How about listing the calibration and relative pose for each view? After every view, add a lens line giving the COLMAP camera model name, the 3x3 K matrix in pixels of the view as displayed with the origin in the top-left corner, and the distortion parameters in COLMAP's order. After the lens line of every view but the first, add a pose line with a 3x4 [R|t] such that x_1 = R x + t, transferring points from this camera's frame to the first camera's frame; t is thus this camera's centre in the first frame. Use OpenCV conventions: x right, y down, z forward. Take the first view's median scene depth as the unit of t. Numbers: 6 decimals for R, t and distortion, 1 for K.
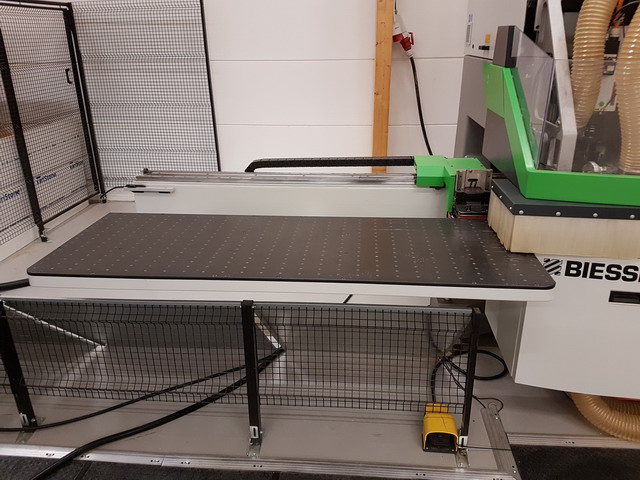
lens RADIAL K [[488.6, 0, 326.9], [0, 488.6, 239.1], [0, 0, 1]] dist [0.202332, -0.373331]
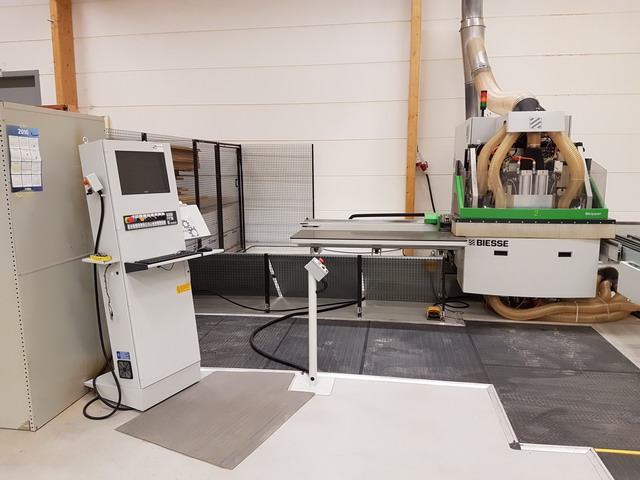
lens RADIAL K [[488.6, 0, 326.9], [0, 488.6, 239.1], [0, 0, 1]] dist [0.202332, -0.373331]
pose [[0.997716, 0.016198, -0.065581, -0.105623], [-0.030758, 0.973282, -0.227546, 0.425672], [0.060143, 0.229043, 0.971557, -1.062547]]
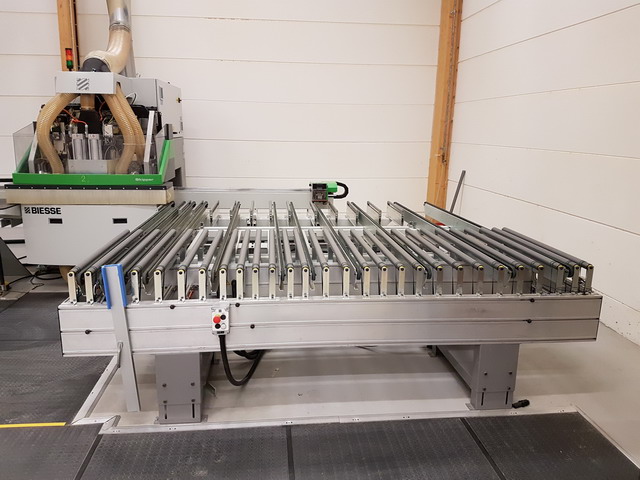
lens RADIAL K [[488.6, 0, 326.9], [0, 488.6, 239.1], [0, 0, 1]] dist [0.202332, -0.373331]
pose [[0.980801, -0.013542, 0.194542, 0.908434], [0.045345, 0.986080, -0.159968, 0.425446], [-0.189667, 0.165718, 0.967762, -1.097214]]
